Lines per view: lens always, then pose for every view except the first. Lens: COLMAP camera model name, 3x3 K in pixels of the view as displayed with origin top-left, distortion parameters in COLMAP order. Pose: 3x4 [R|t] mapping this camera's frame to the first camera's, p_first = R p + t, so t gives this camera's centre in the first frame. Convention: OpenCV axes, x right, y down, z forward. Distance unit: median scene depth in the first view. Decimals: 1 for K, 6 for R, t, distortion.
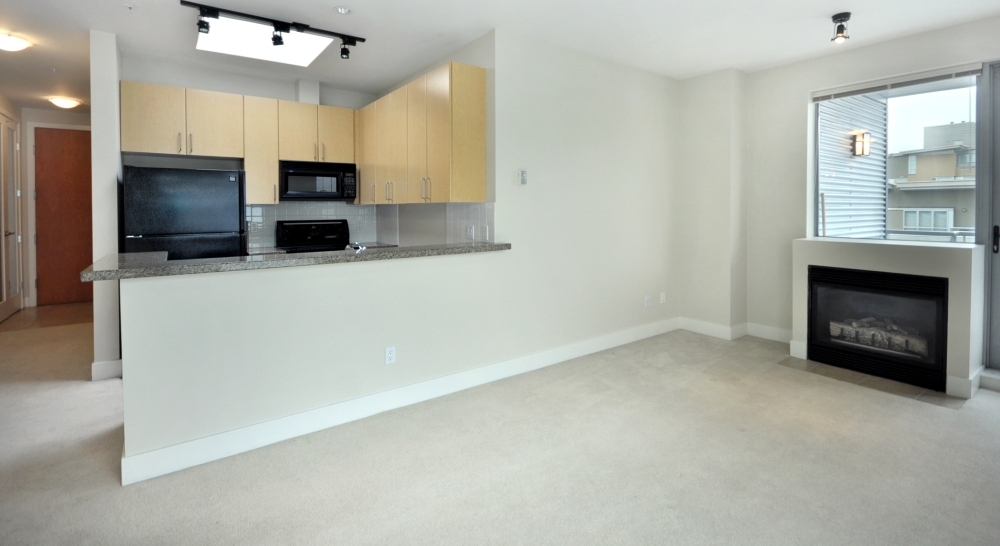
lens RADIAL K [[437.0, 0, 497.2], [0, 437.0, 213.5], [0, 0, 1]] dist [0.001899, 0.000101]
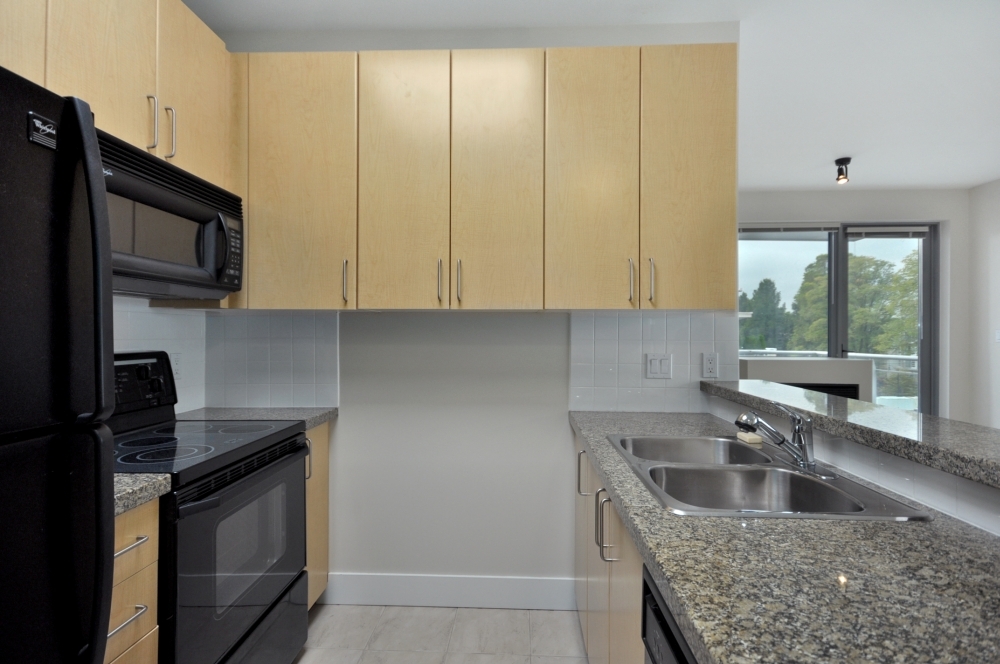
lens RADIAL K [[503.2, 0, 500.0], [0, 503.2, 332.0], [0, 0, 1]] dist [0.010653, 0.001071]
pose [[0.624719, 0.007962, 0.780809, -0.531781], [0.004223, 0.999899, -0.013575, 0.005514], [-0.780838, 0.011778, 0.624622, 0.588813]]
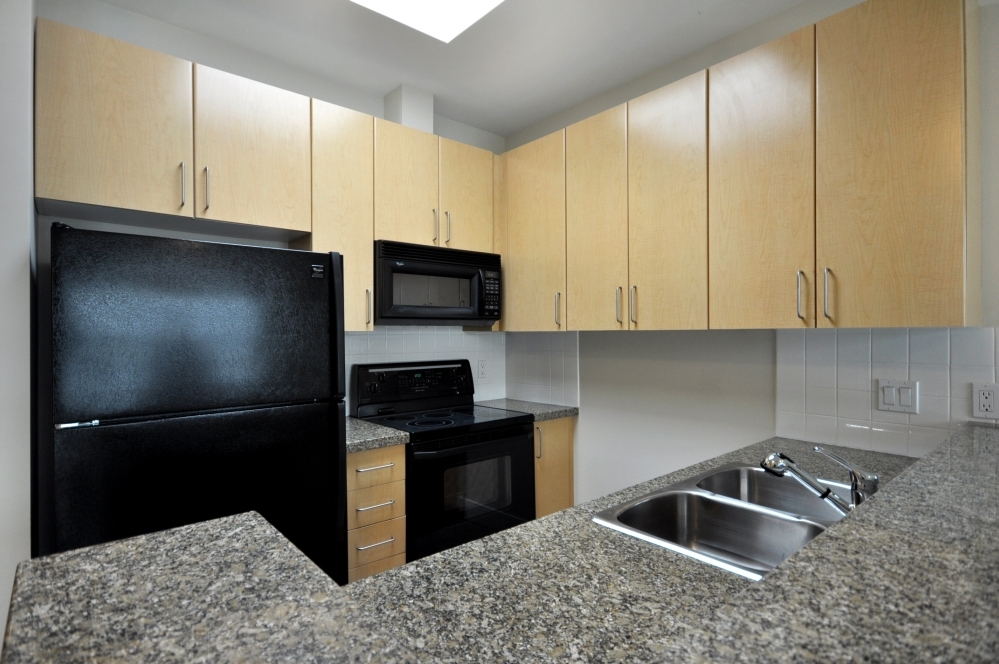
lens RADIAL K [[502.7, 0, 499.5], [0, 502.7, 332.0], [0, 0, 1]] dist [0.010653, 0.001071]
pose [[0.996760, -0.002014, 0.080403, -0.384574], [0.003234, 0.999882, -0.015047, -0.011539], [-0.080364, 0.015259, 0.996649, 0.412109]]
